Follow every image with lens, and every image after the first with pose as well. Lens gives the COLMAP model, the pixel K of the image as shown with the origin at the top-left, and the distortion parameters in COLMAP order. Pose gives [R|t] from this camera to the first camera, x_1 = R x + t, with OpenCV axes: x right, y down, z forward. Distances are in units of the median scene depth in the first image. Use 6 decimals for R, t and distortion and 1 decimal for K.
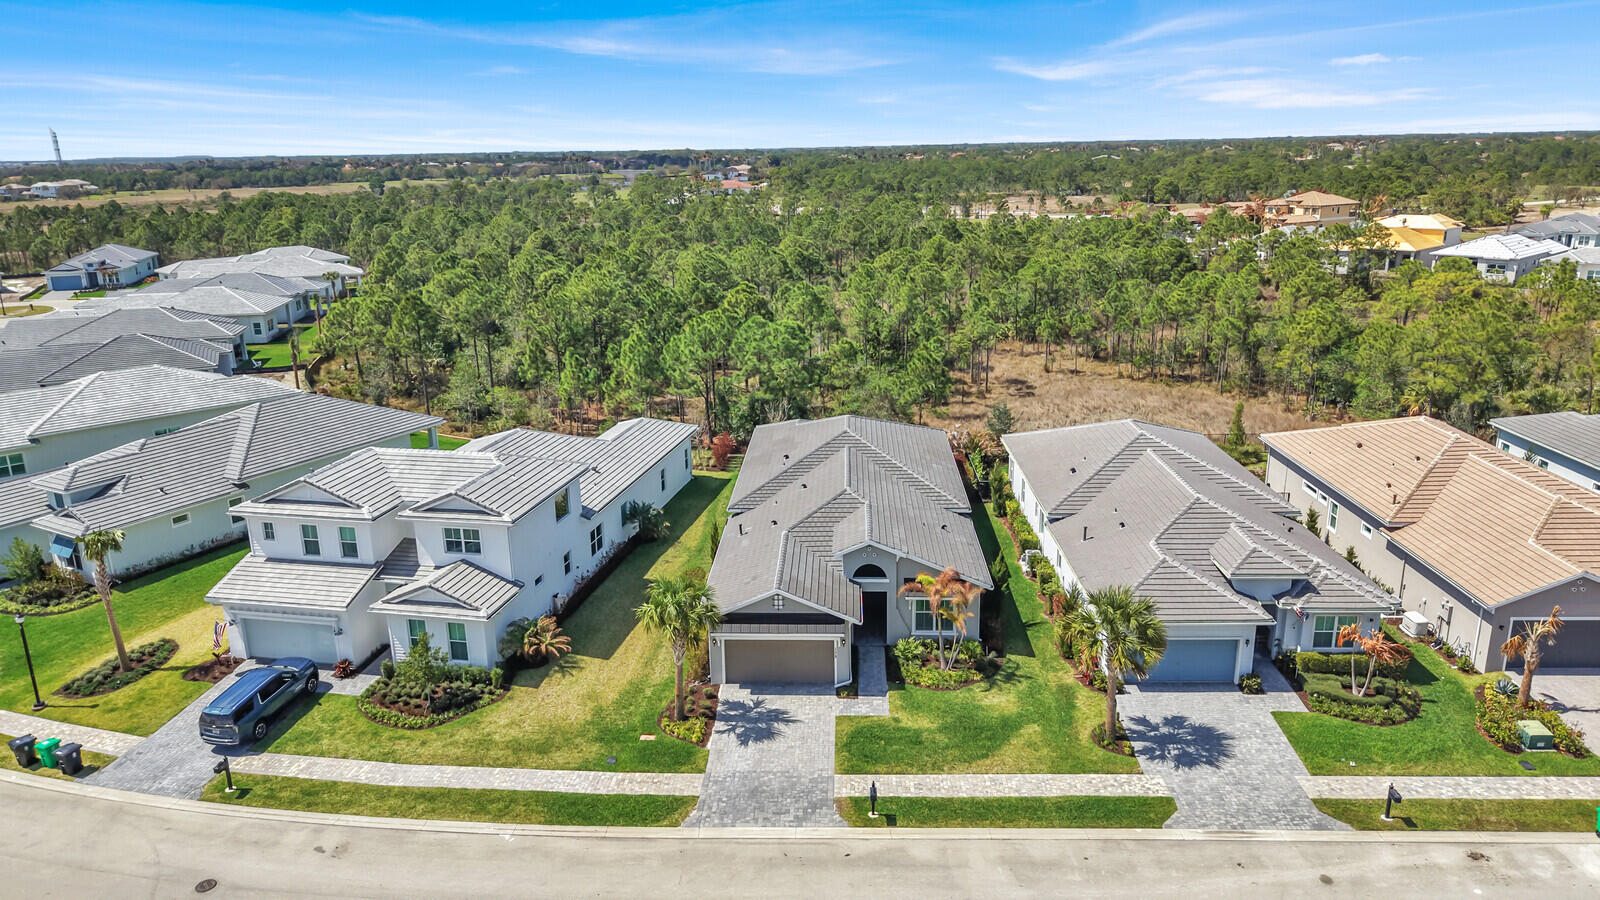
lens RADIAL K [[1076.1, 0, 796.8], [0, 1076.1, 446.7], [0, 0, 1]] dist [0.023065, -0.007023]
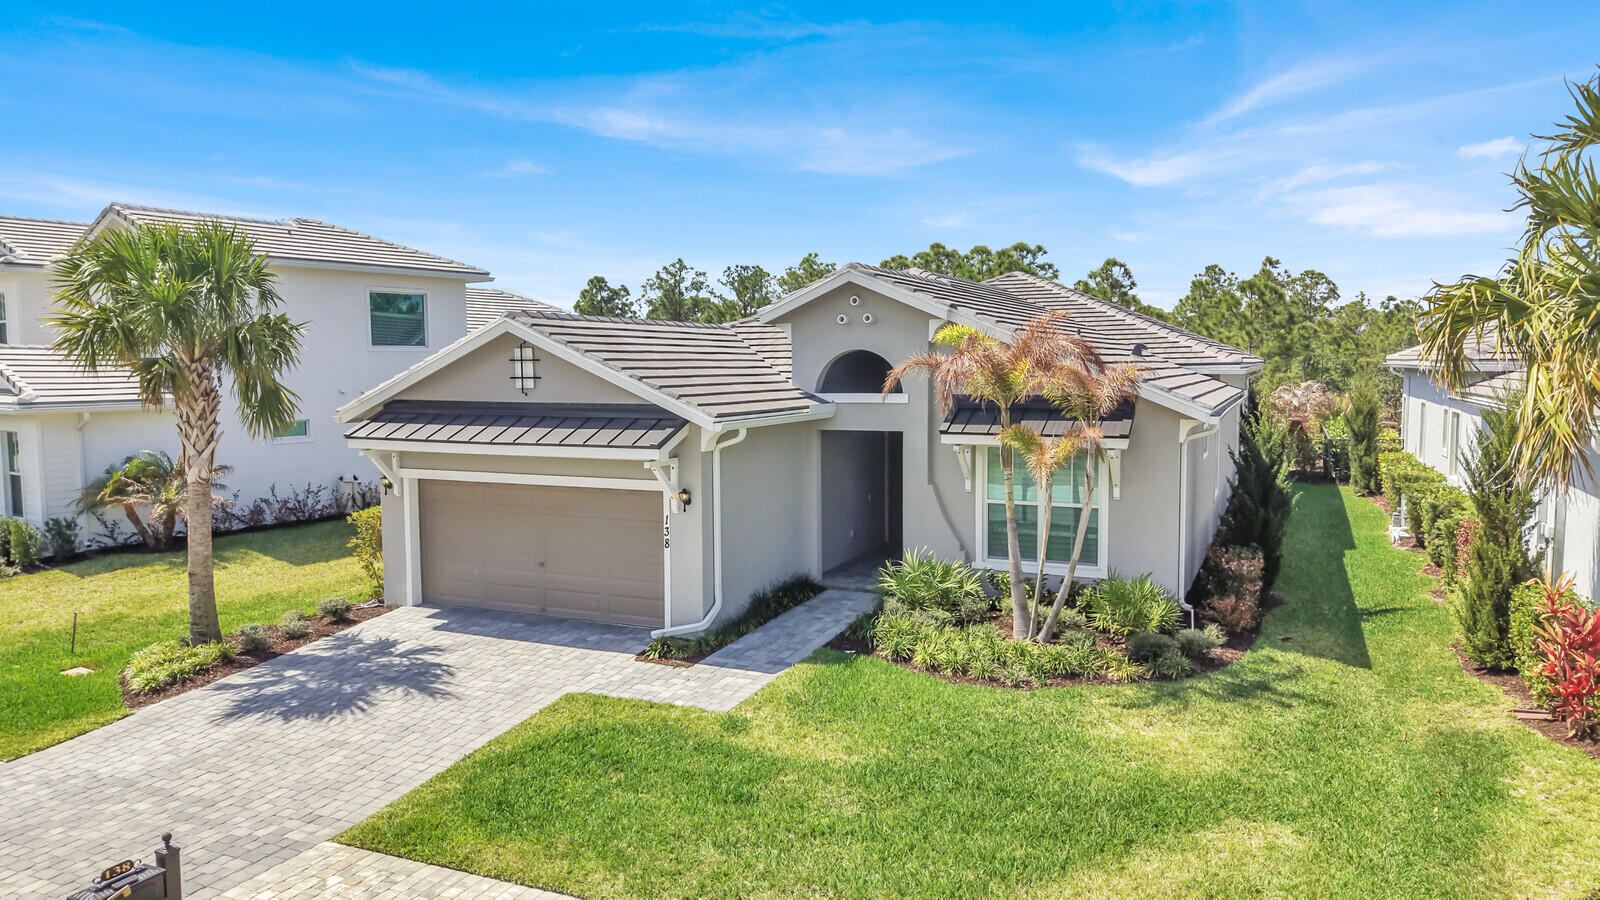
lens RADIAL K [[1075.2, 0, 795.8], [0, 1075.2, 449.7], [0, 0, 1]] dist [0.020627, -0.028944]
pose [[0.925269, 0.041445, -0.377041, 0.197375], [-0.111428, 0.979854, -0.165741, 0.217344], [0.362576, 0.195368, 0.911246, 0.705851]]
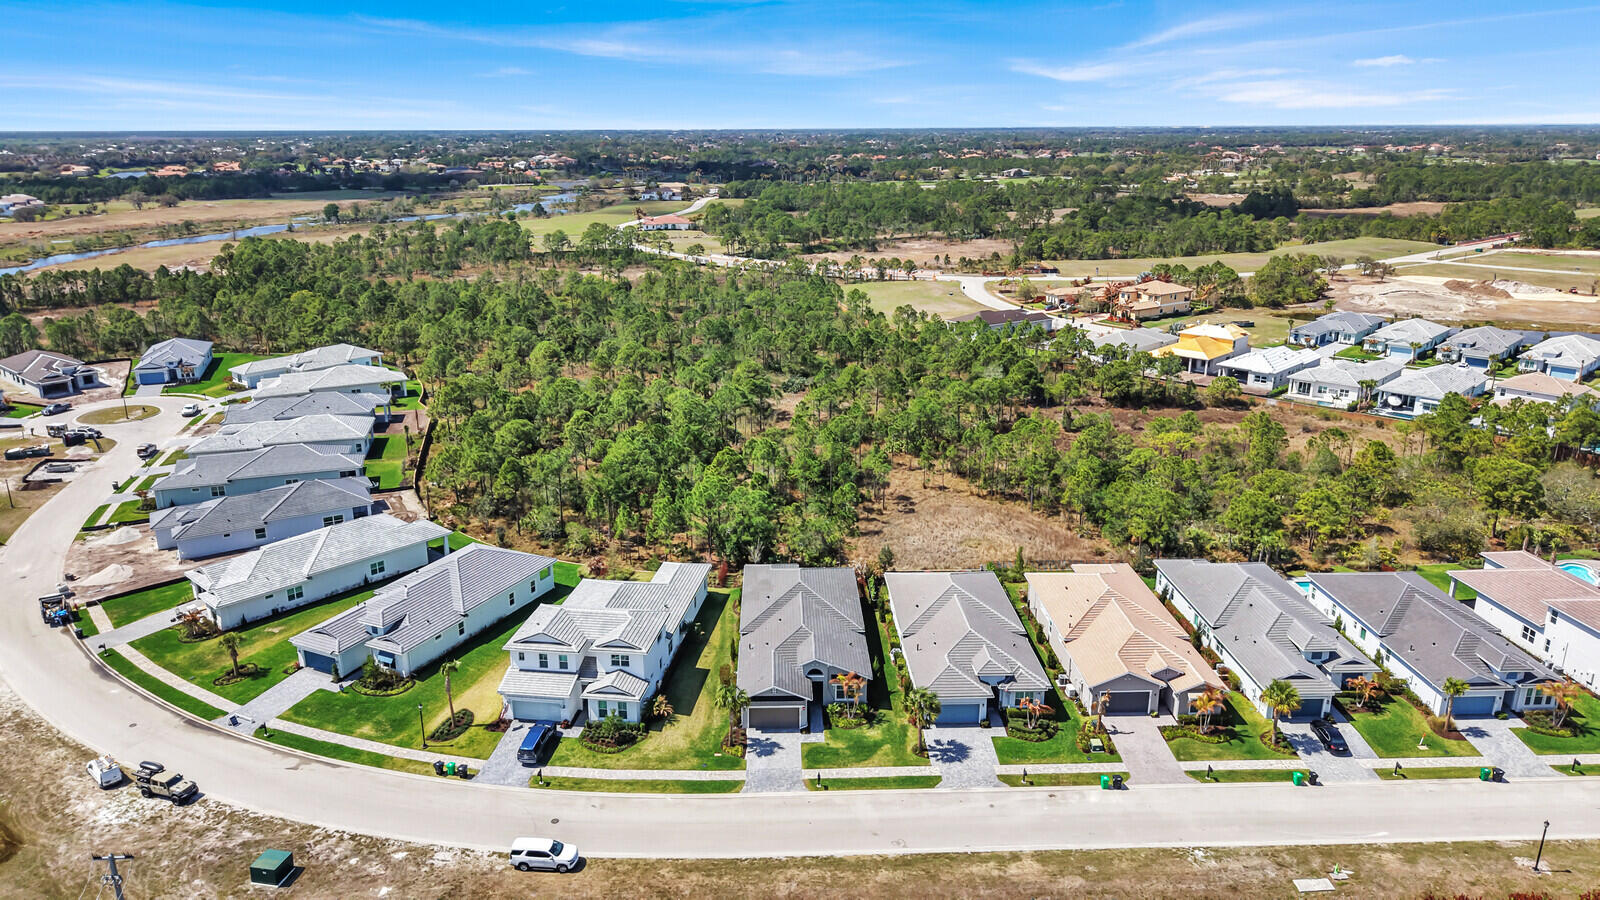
lens RADIAL K [[1077.1, 0, 800.0], [0, 1077.1, 450.0], [0, 0, 1]] dist [0.078522, -0.102653]
pose [[0.997312, -0.003826, 0.073168, -0.122997], [0.002069, 0.999708, 0.024082, -0.396097], [-0.073239, -0.023866, 0.997029, -1.180720]]
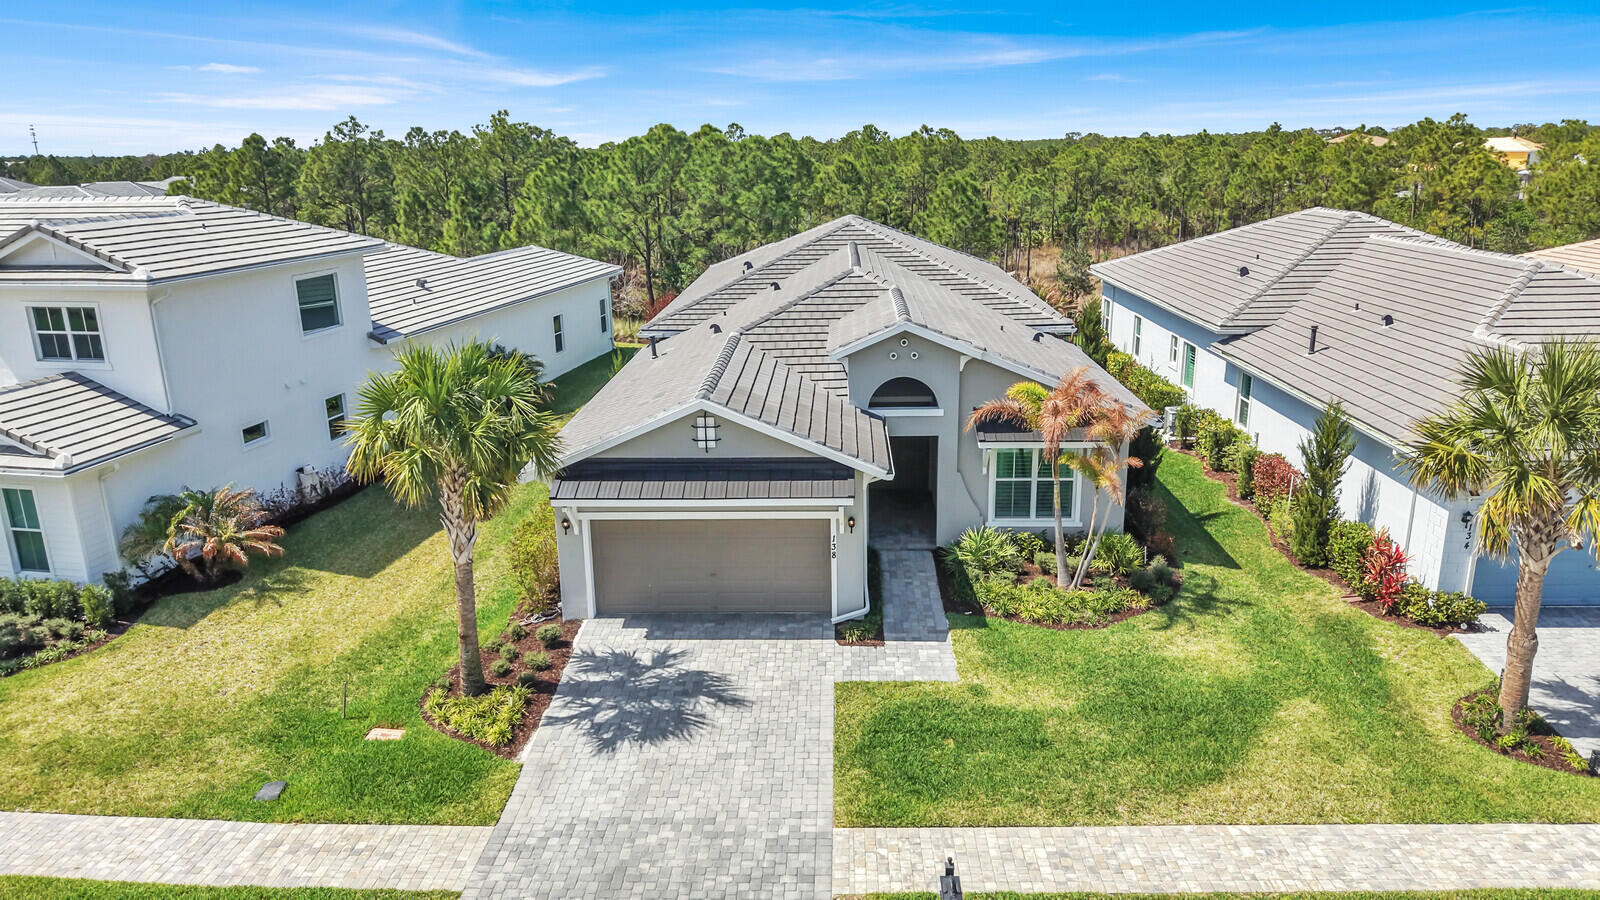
lens RADIAL K [[1075.2, 0, 795.8], [0, 1075.2, 449.7], [0, 0, 1]] dist [0.020627, -0.028944]
pose [[0.999980, -0.002090, 0.005964, 0.017400], [0.002091, 0.999998, -0.000081, 0.150556], [-0.005964, 0.000093, 0.999982, 0.547245]]
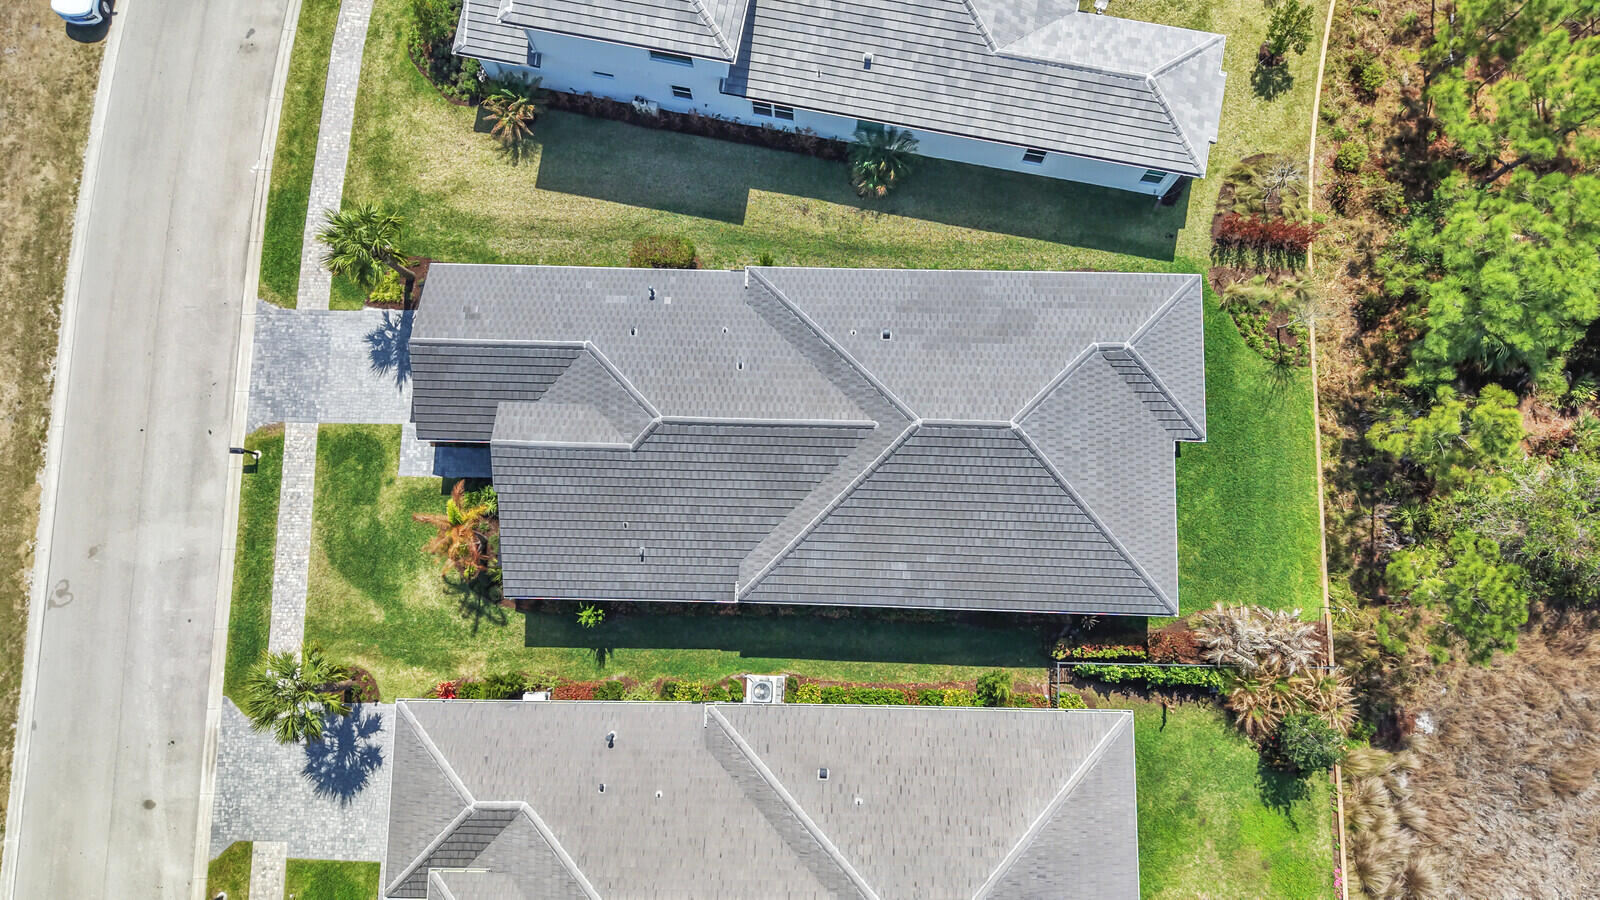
lens RADIAL K [[1075.2, 0, 795.8], [0, 1075.2, 449.7], [0, 0, 1]] dist [0.020627, -0.028944]
pose [[0.020916, 0.992067, -0.123955, 0.187483], [-0.254299, 0.125184, 0.958990, -0.791279], [0.966899, 0.011463, 0.254900, 1.057150]]
